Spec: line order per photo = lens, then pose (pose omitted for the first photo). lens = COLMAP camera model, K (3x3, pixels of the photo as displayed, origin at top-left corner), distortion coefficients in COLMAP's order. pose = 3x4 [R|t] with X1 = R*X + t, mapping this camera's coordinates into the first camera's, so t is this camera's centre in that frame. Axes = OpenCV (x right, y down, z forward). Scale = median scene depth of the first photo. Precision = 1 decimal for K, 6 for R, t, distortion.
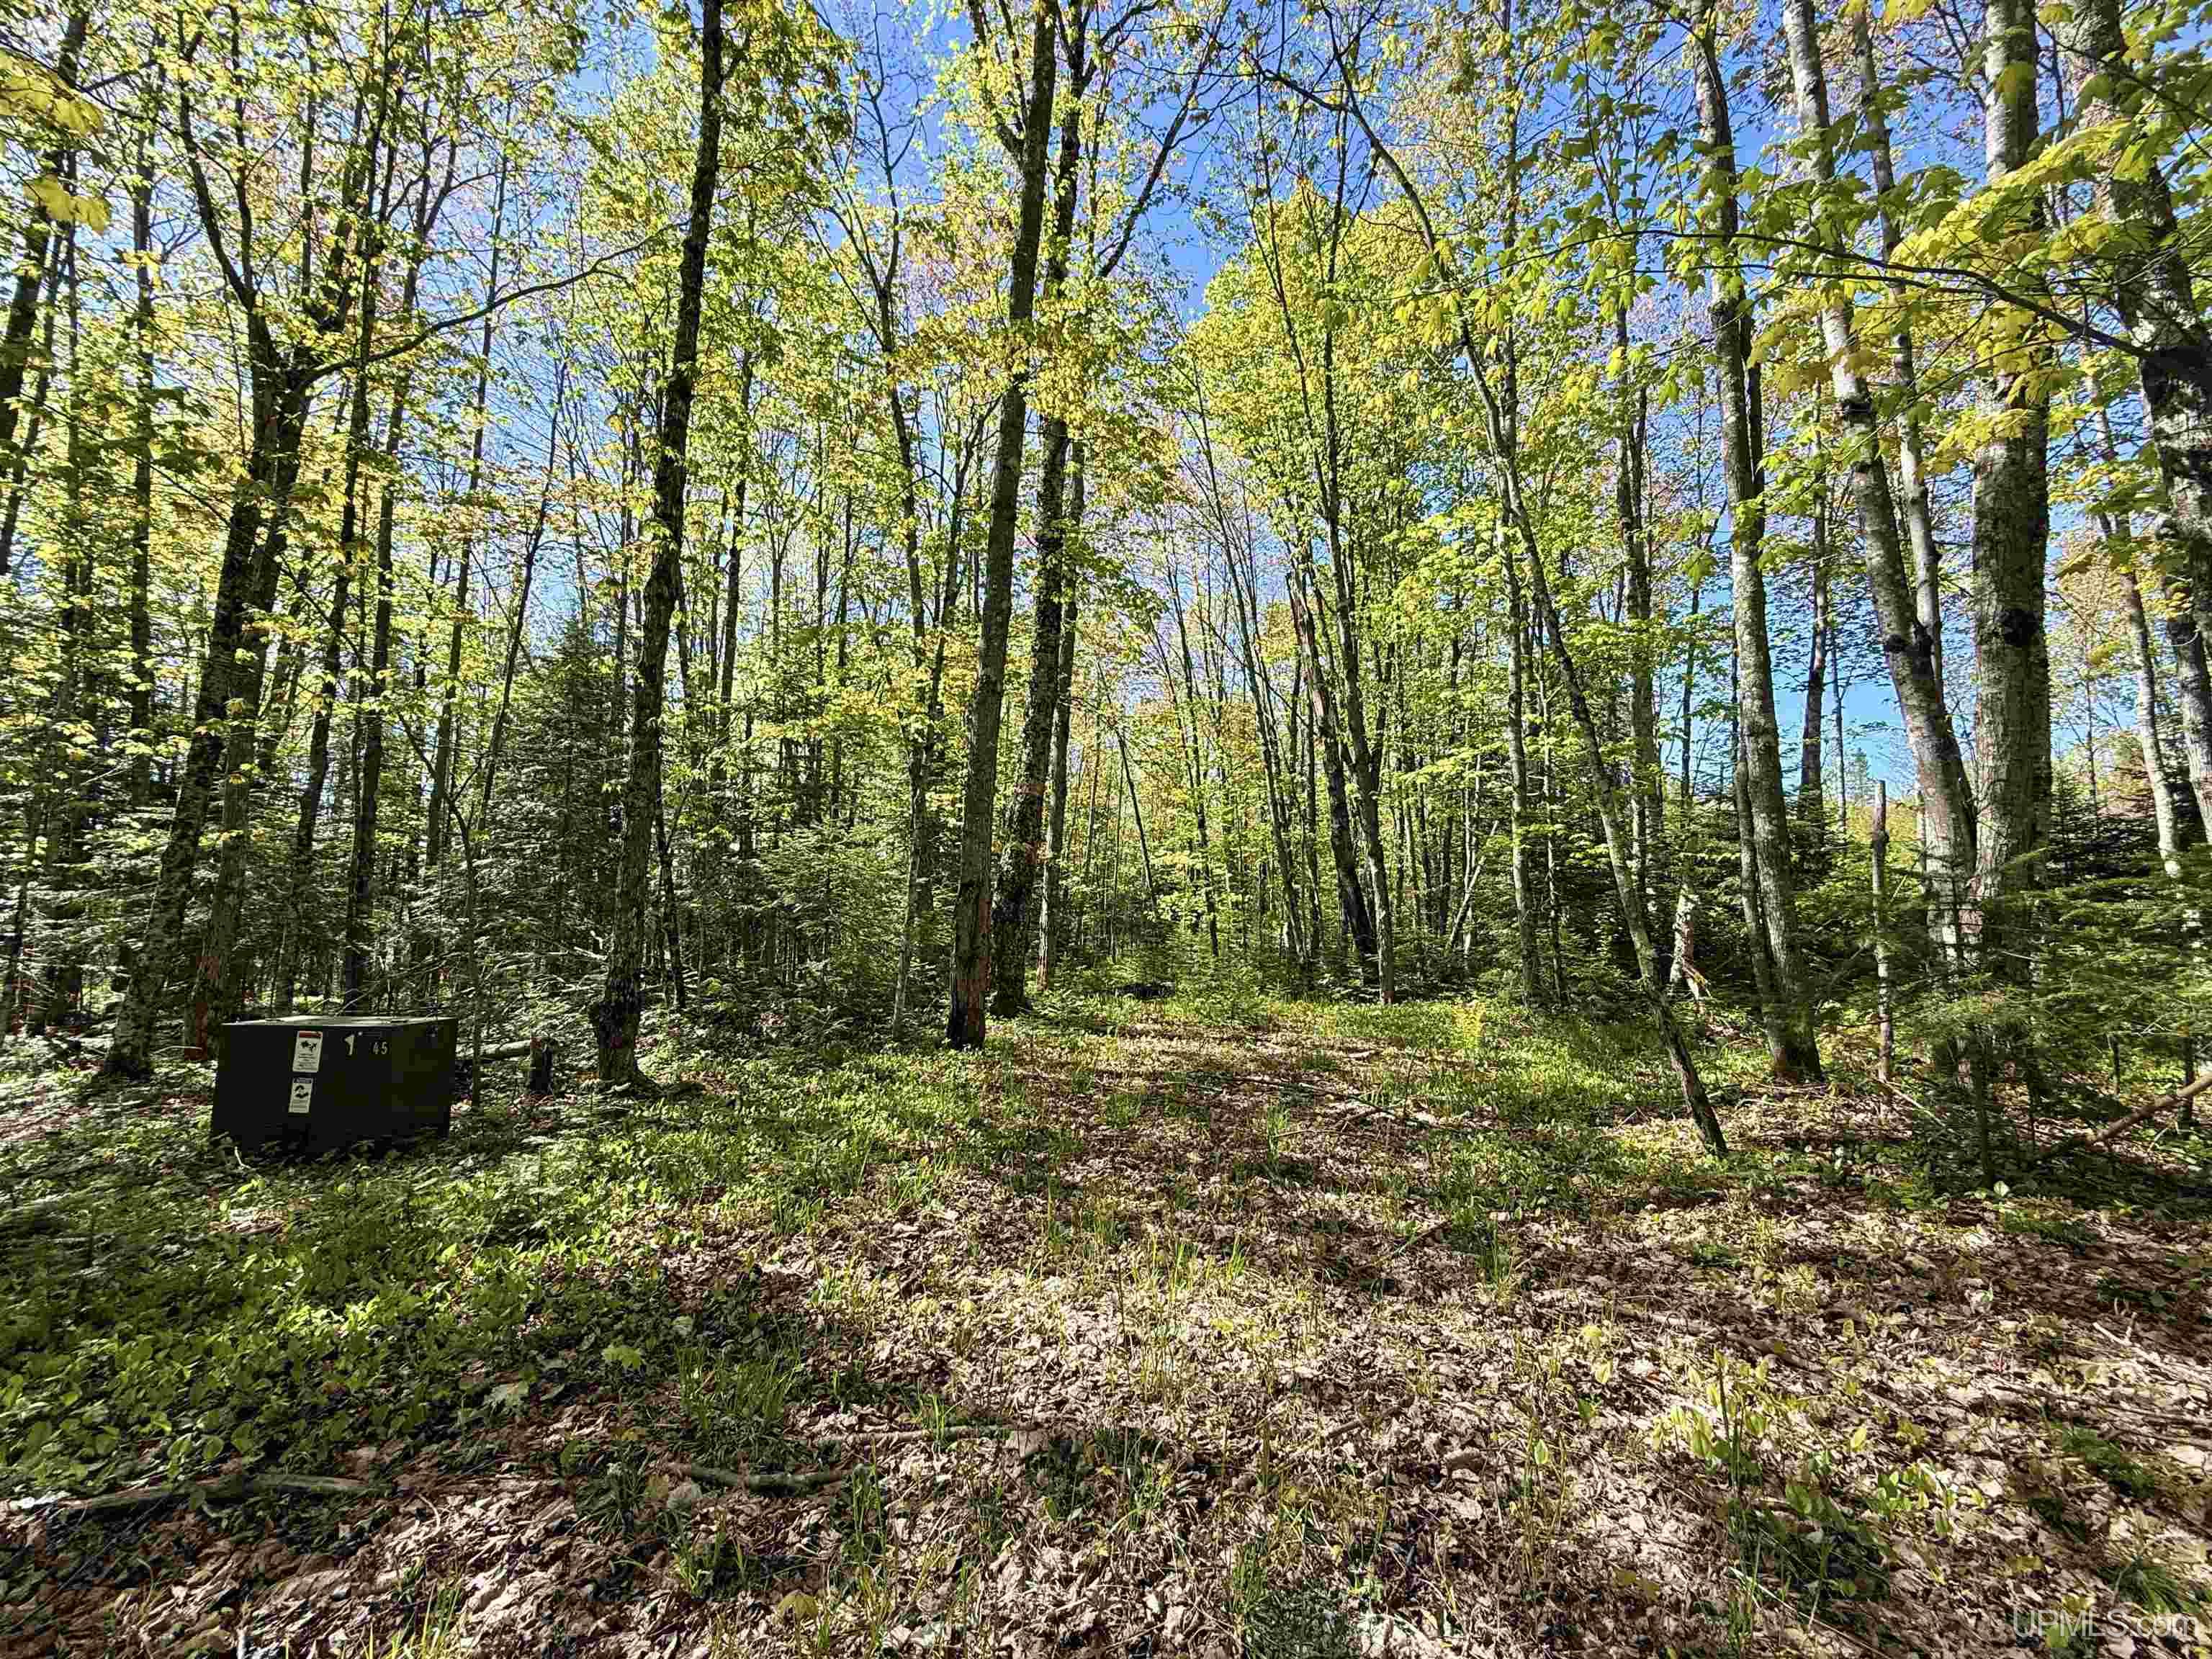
lens RADIAL K [[878.5, 0, 1094.1], [0, 878.5, 834.0], [0, 0, 1]] dist [-0.001424, 0.000524]
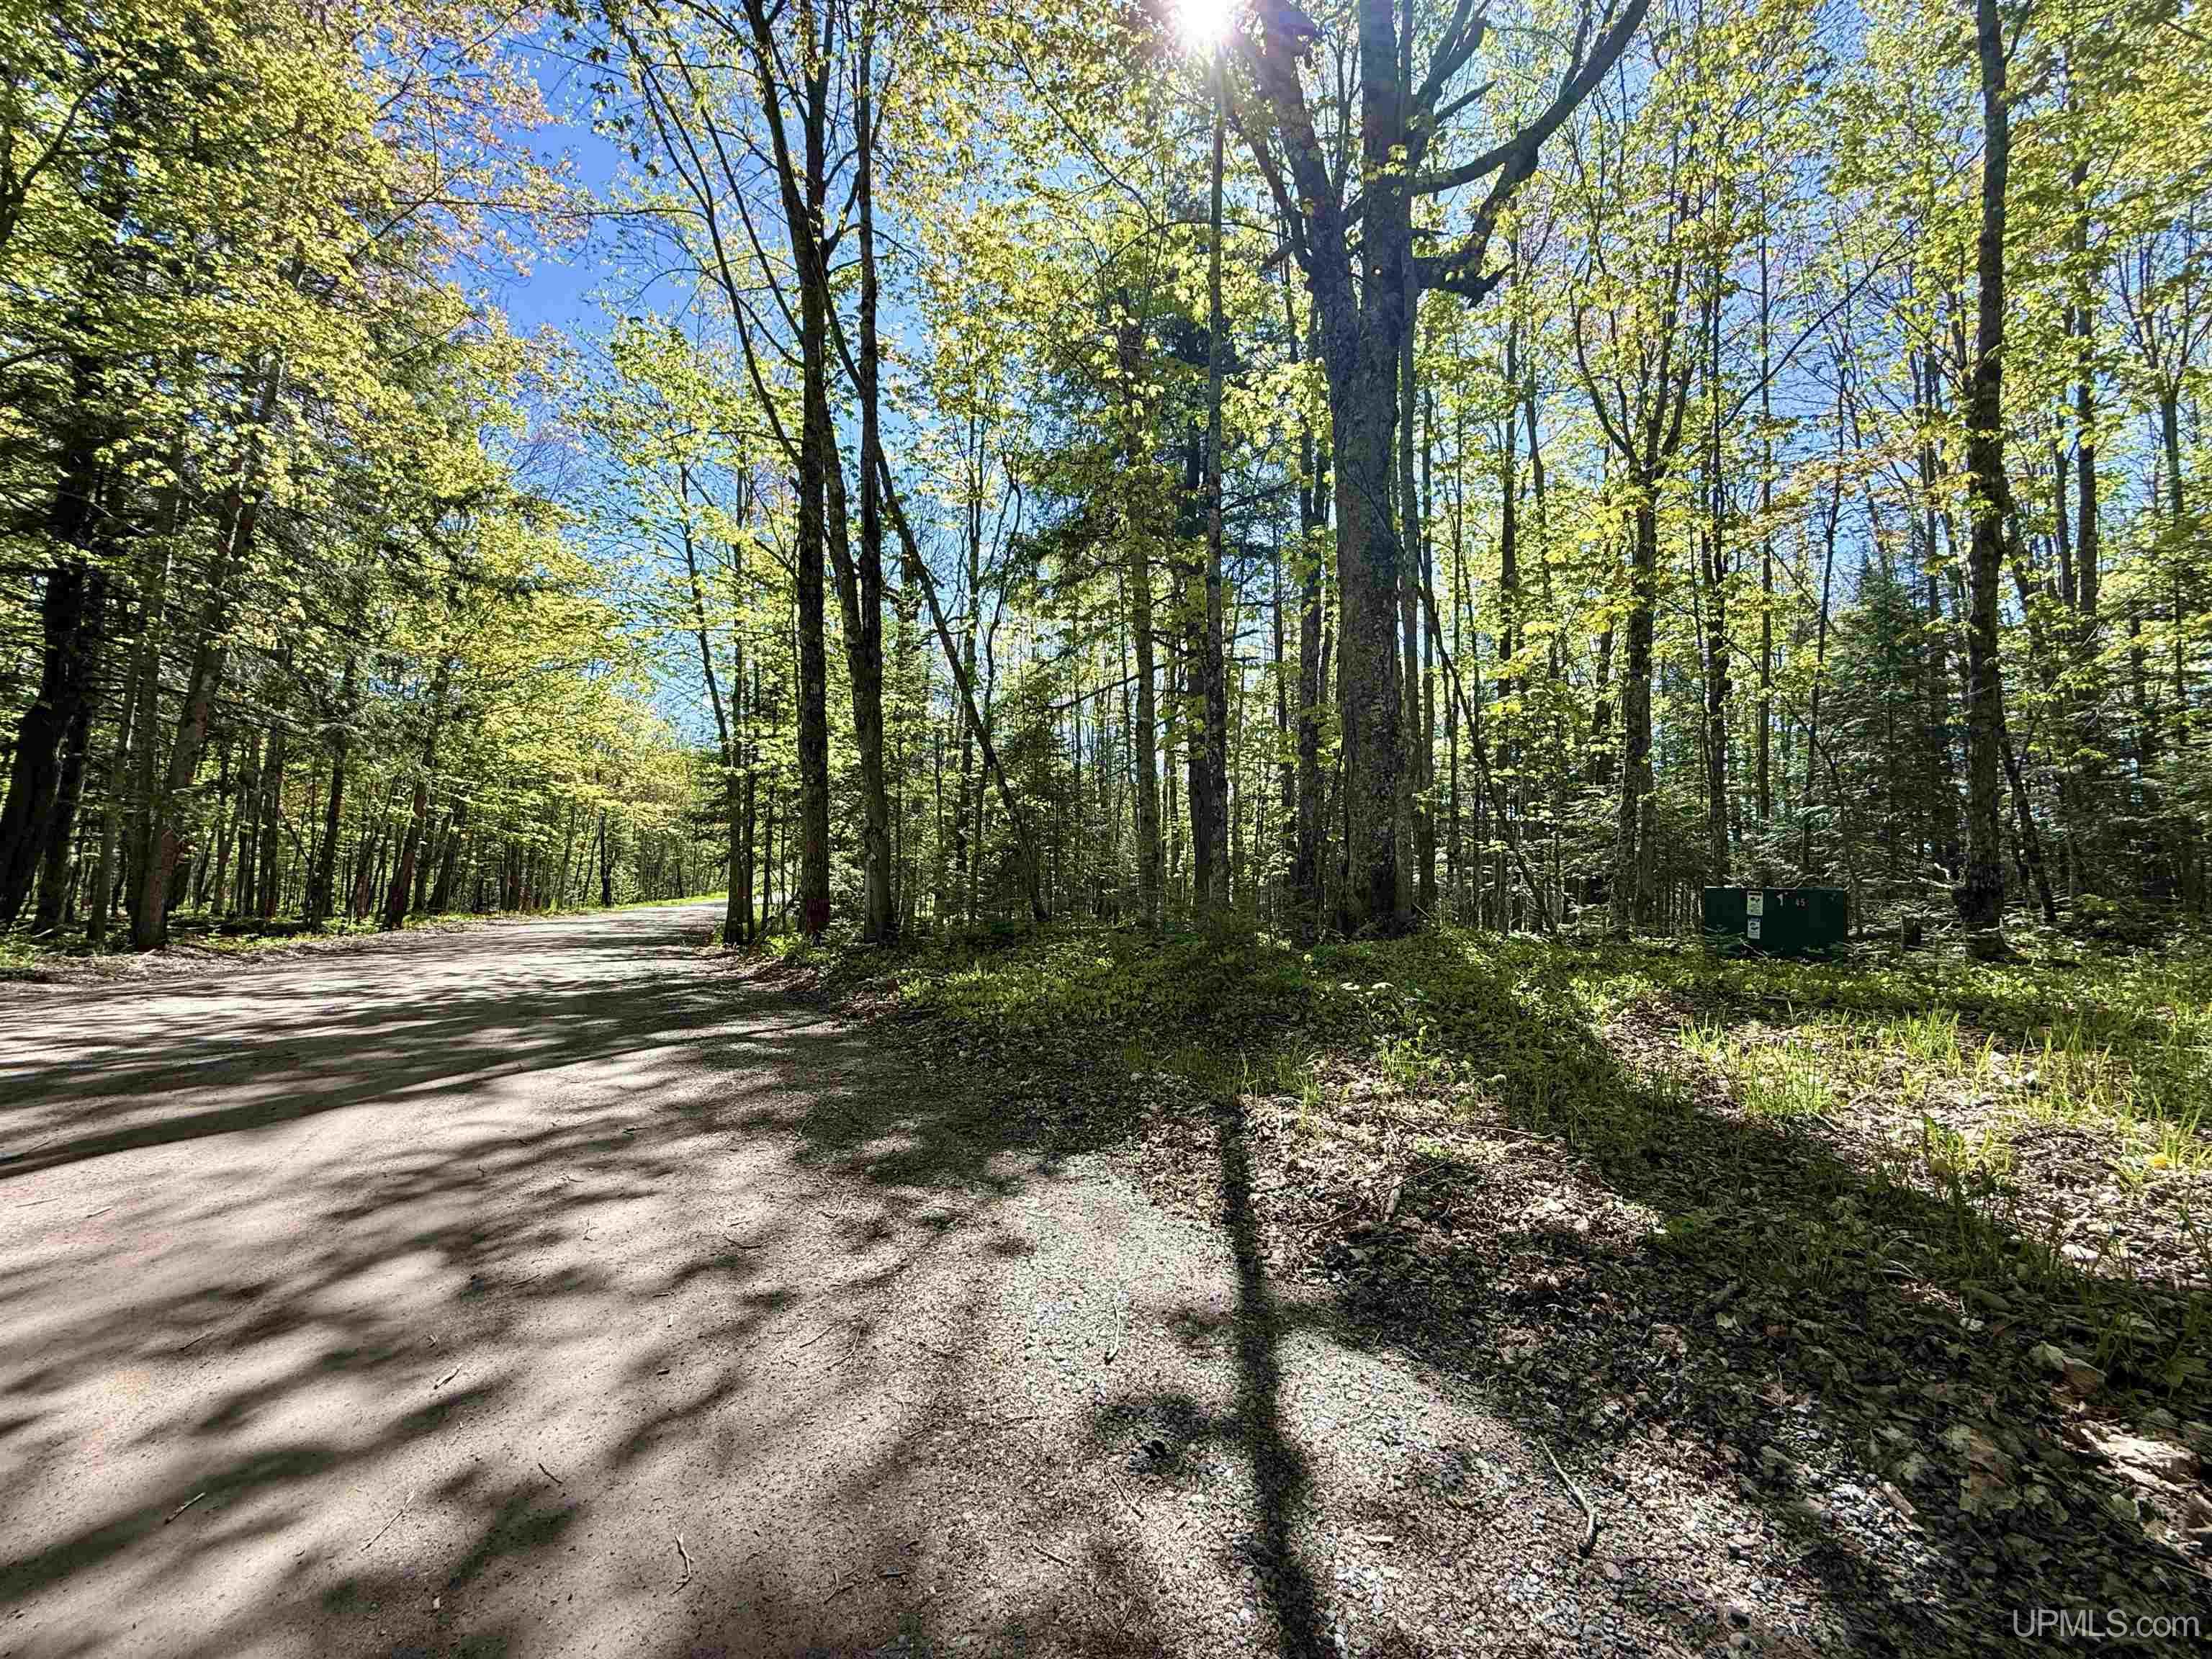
lens RADIAL K [[878.5, 0, 1093.7], [0, 878.5, 829.8], [0, 0, 1]] dist [-0.001424, 0.000524]
pose [[0.298641, -0.051154, -0.952994, 0.076440], [0.077321, 0.996577, -0.029264, 0.012233], [0.951228, -0.064947, 0.301574, -0.157625]]
